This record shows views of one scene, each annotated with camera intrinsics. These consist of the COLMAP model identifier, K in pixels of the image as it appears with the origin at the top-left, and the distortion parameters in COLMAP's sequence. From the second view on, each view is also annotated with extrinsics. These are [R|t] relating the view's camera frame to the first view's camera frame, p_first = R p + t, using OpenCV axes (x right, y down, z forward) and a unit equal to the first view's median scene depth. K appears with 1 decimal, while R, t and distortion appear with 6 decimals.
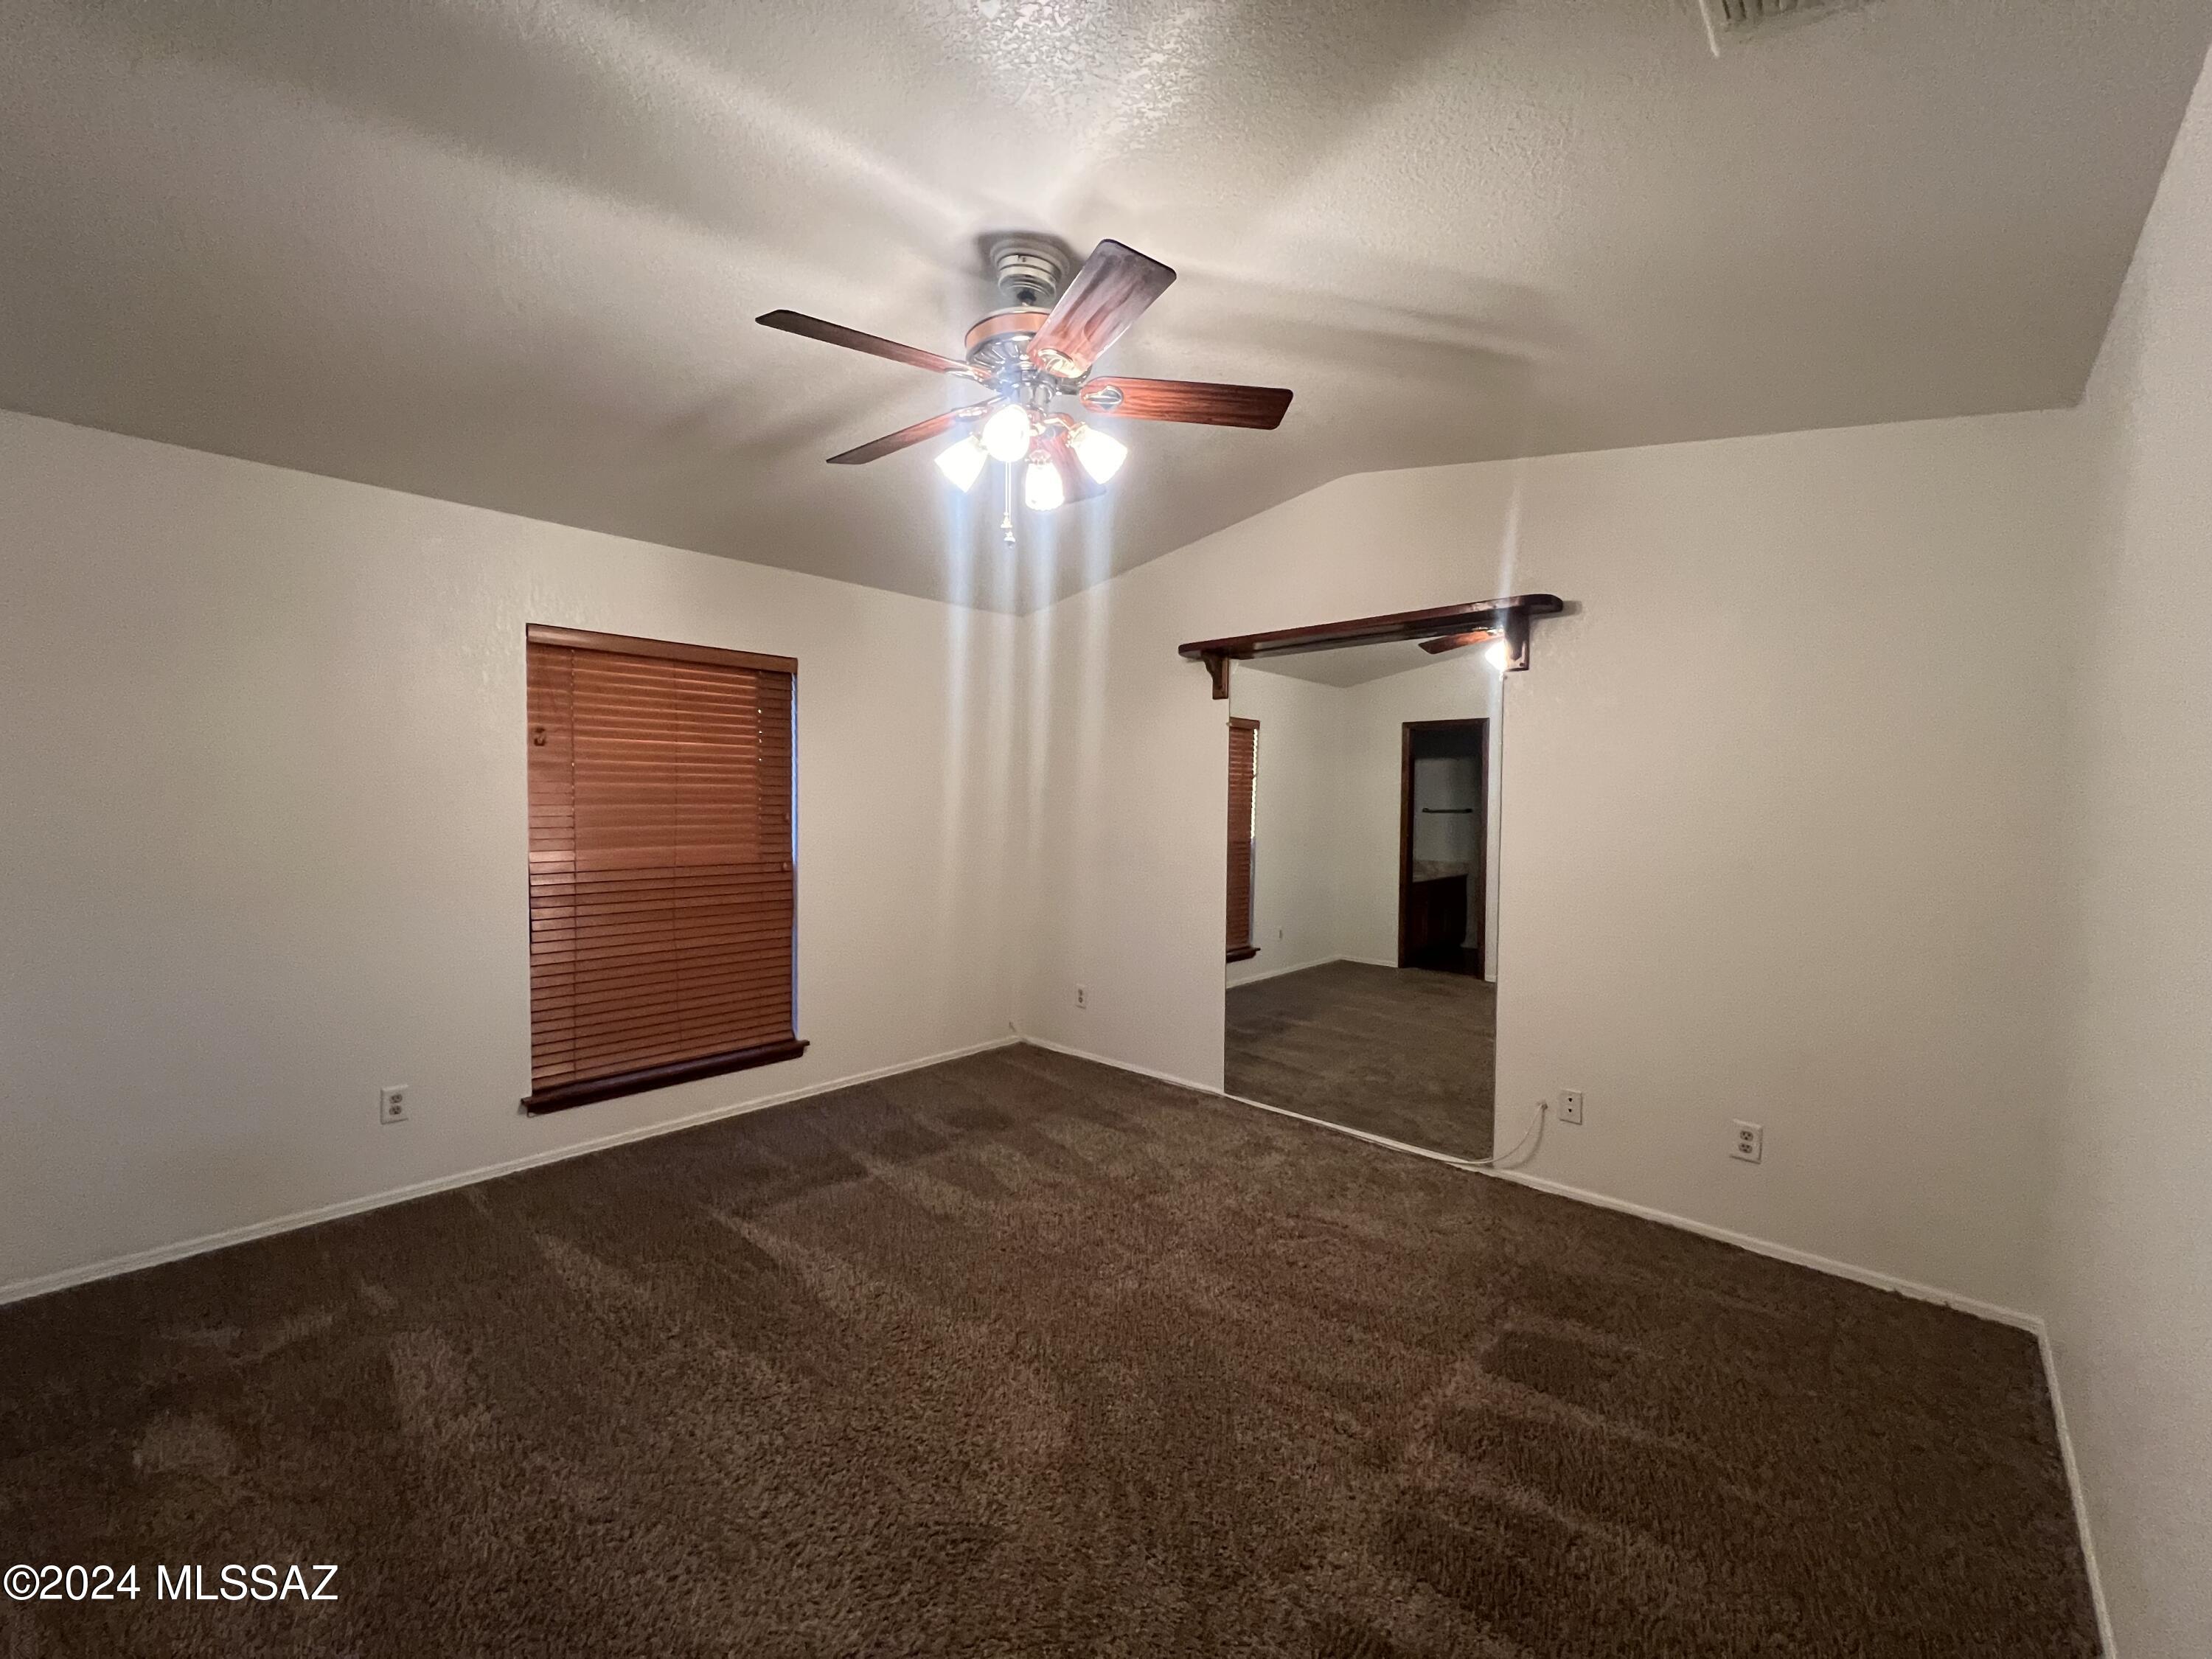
lens RADIAL K [[886.6, 0, 1101.7], [0, 886.6, 823.2], [0, 0, 1]] dist [0.000279, 0.000126]
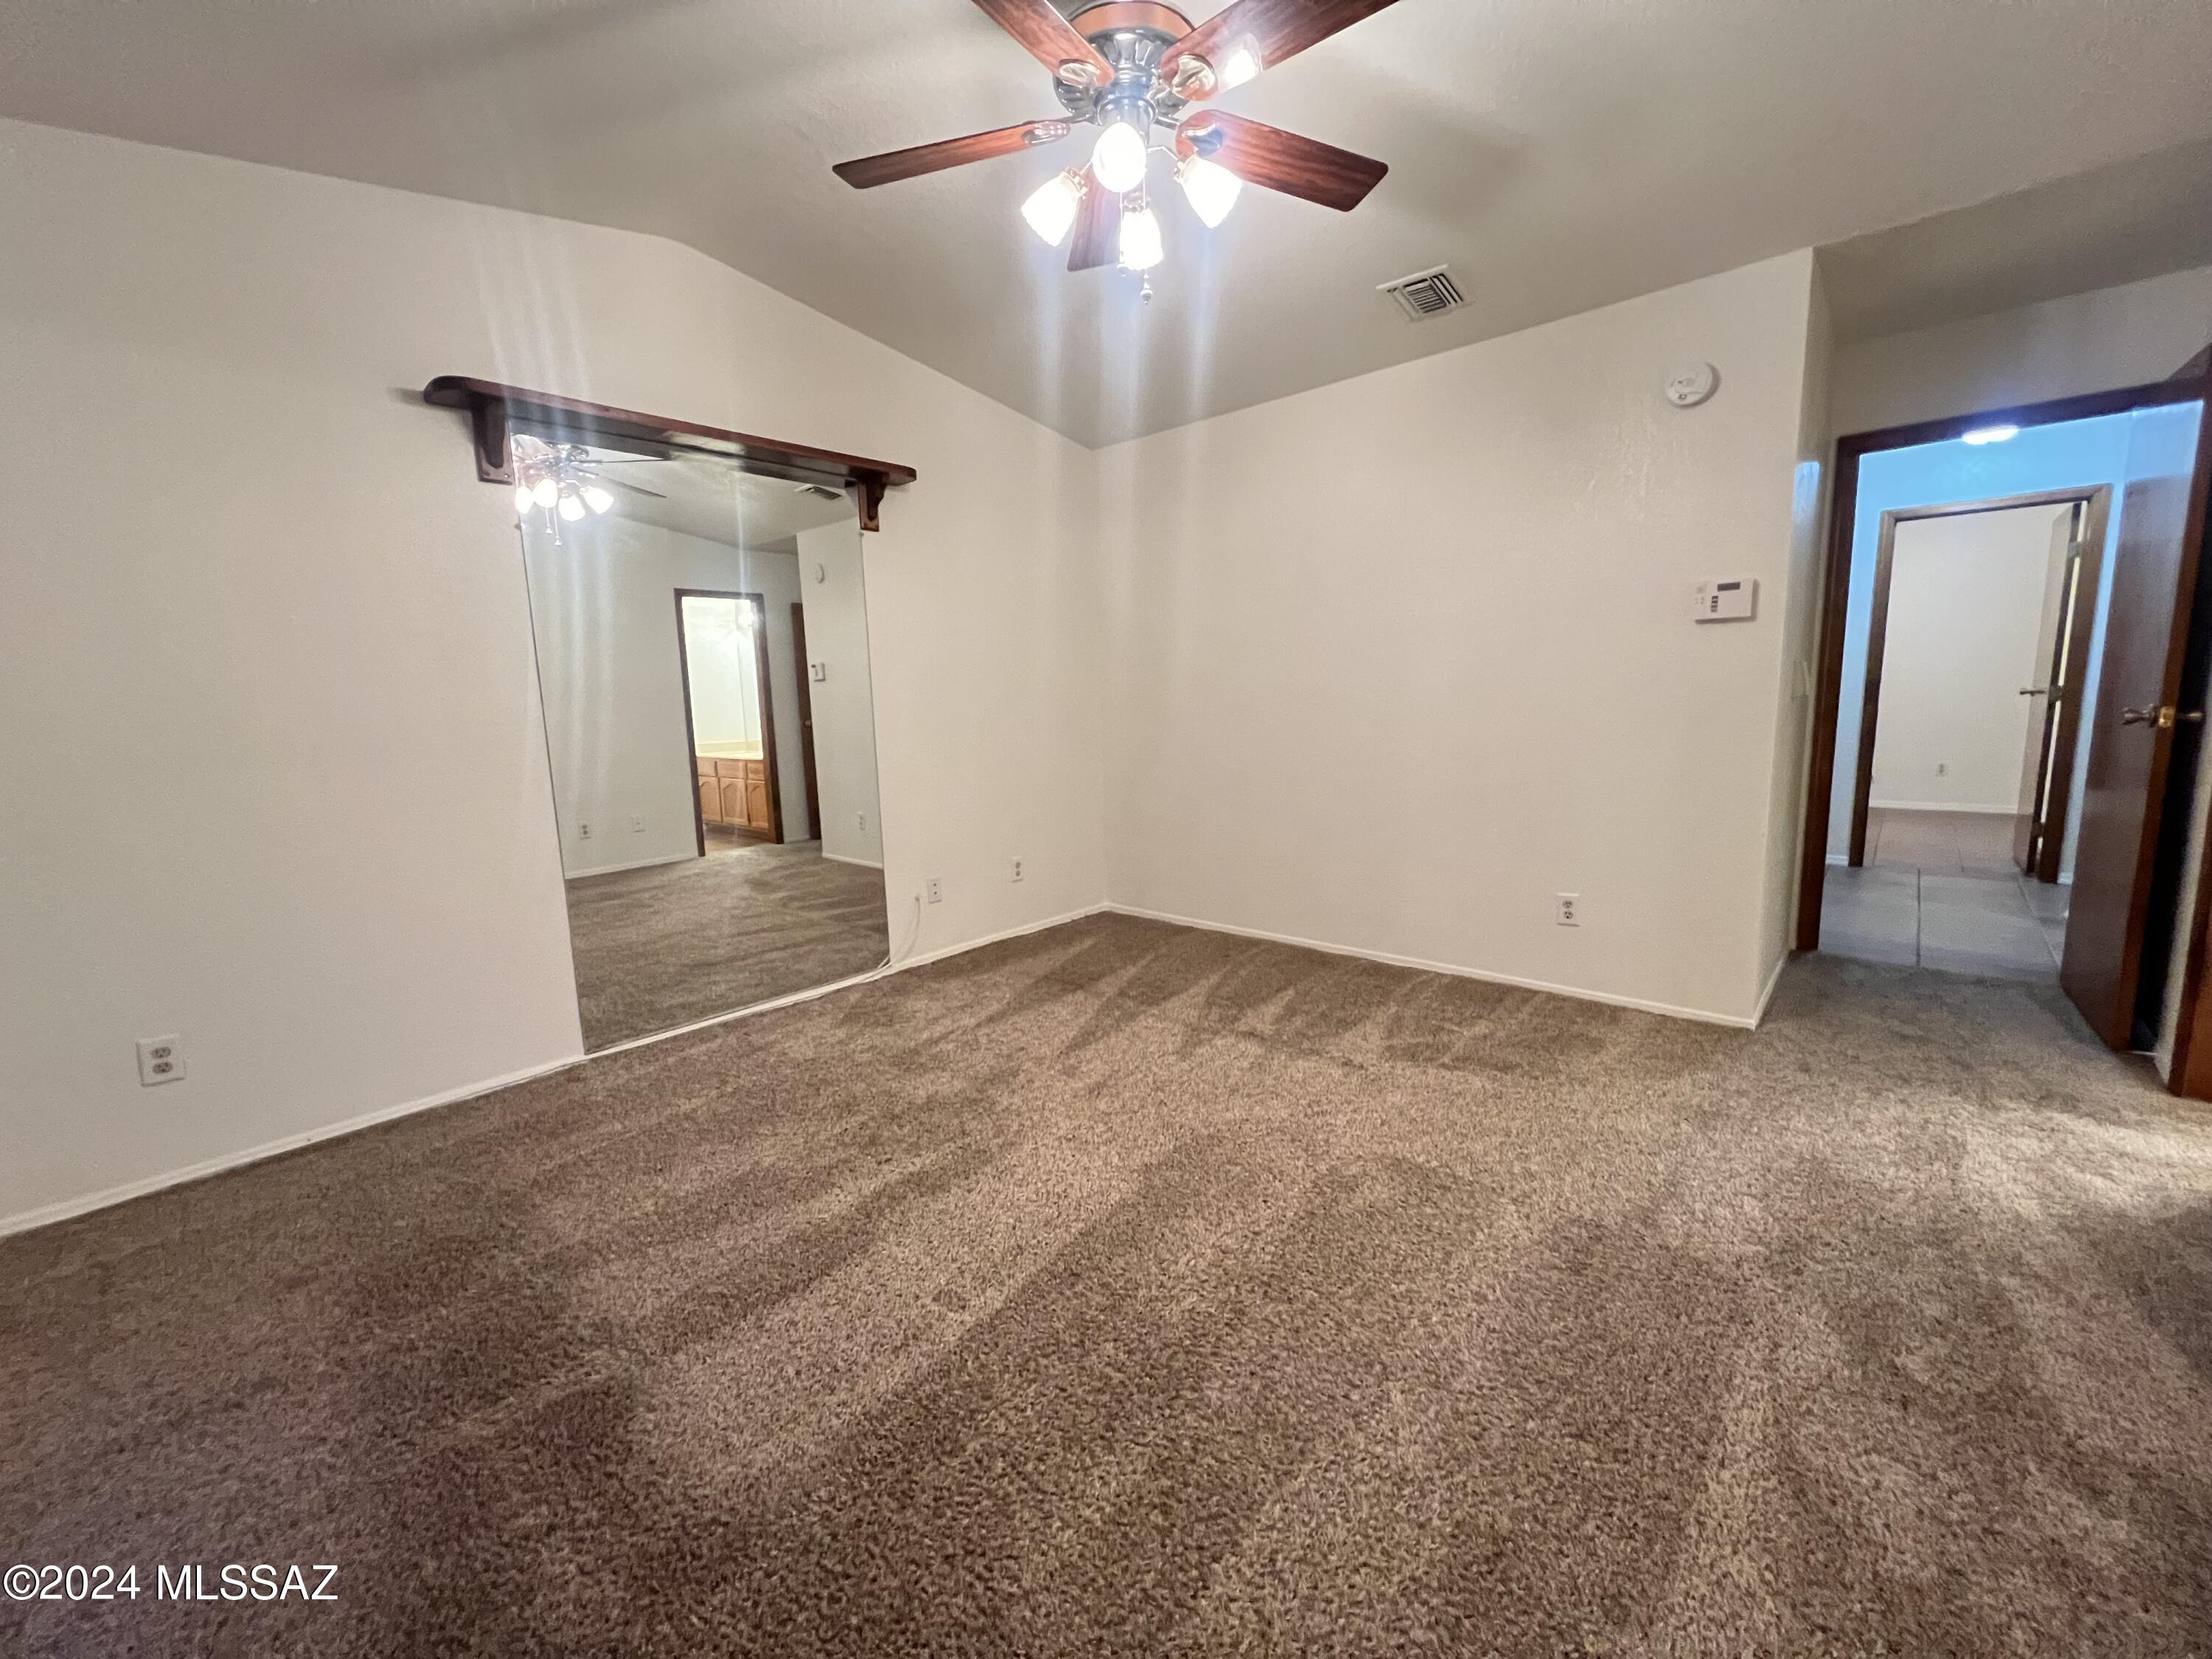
lens RADIAL K [[886.6, 0, 1101.5], [0, 886.6, 829.1], [0, 0, 1]] dist [0.000279, 0.000126]
pose [[-0.016249, -0.156153, 0.987599, -0.660261], [0.057591, 0.985944, 0.156839, 0.039903], [-0.998208, 0.059425, -0.007028, 0.686228]]
